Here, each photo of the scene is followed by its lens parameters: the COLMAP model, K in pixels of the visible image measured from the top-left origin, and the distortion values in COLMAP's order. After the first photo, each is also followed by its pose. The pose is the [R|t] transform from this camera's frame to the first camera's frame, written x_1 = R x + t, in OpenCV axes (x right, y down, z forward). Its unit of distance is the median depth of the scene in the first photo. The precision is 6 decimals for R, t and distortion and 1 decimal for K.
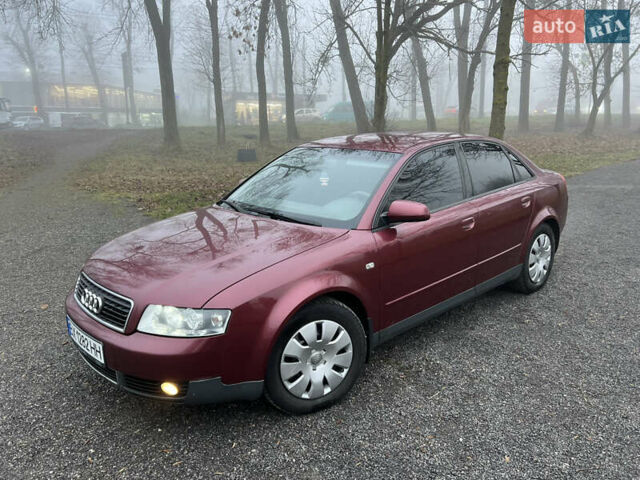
lens RADIAL K [[514.0, 0, 320.0], [0, 514.0, 240.0], [0, 0, 1]] dist [0.036522, -0.000709]
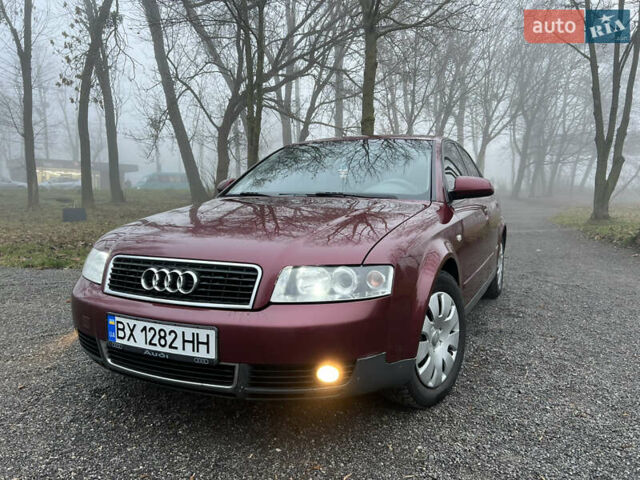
lens RADIAL K [[515.7, 0, 327.7], [0, 515.7, 240.1], [0, 0, 1]] dist [0.017438, 0.006404]
pose [[0.925383, -0.016449, 0.378677, -0.457903], [0.072766, 0.988184, -0.134896, 0.156882], [-0.371984, 0.152386, 0.915646, 0.228486]]
